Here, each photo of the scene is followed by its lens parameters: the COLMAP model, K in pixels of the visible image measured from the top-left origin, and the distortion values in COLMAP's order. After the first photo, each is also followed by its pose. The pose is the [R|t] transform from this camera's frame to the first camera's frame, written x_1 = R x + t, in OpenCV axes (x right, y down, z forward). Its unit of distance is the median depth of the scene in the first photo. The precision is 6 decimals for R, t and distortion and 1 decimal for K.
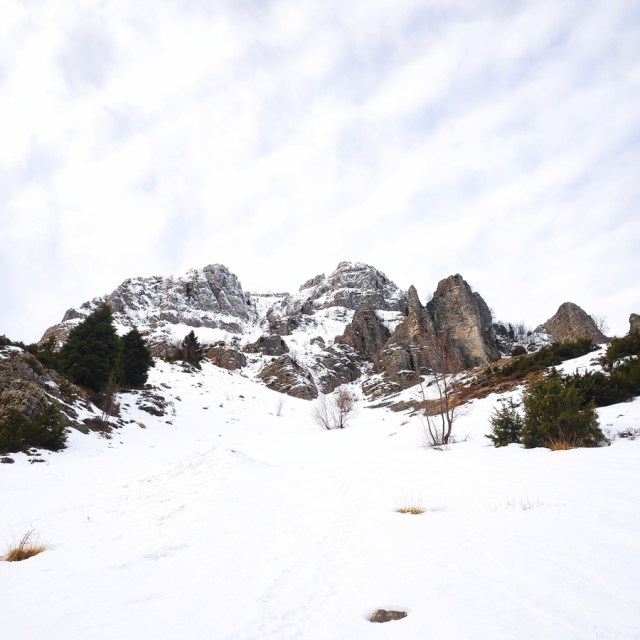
lens RADIAL K [[623.8, 0, 331.5], [0, 623.8, 398.4], [0, 0, 1]] dist [0.067258, -0.093601]
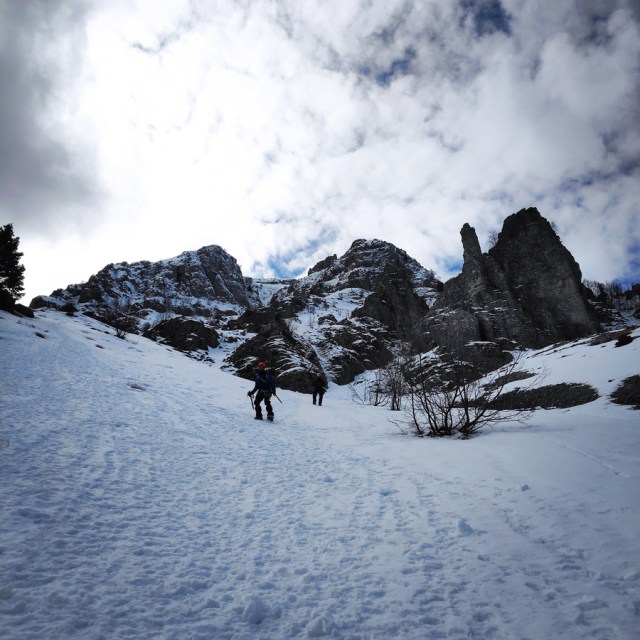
lens RADIAL K [[623.8, 0, 331.5], [0, 623.8, 398.4], [0, 0, 1]] dist [0.067258, -0.093601]
pose [[0.999524, -0.019826, -0.023649, -0.001607], [0.019826, 0.999803, -0.000239, 0.001952], [0.023649, -0.000230, 0.999720, 0.151979]]
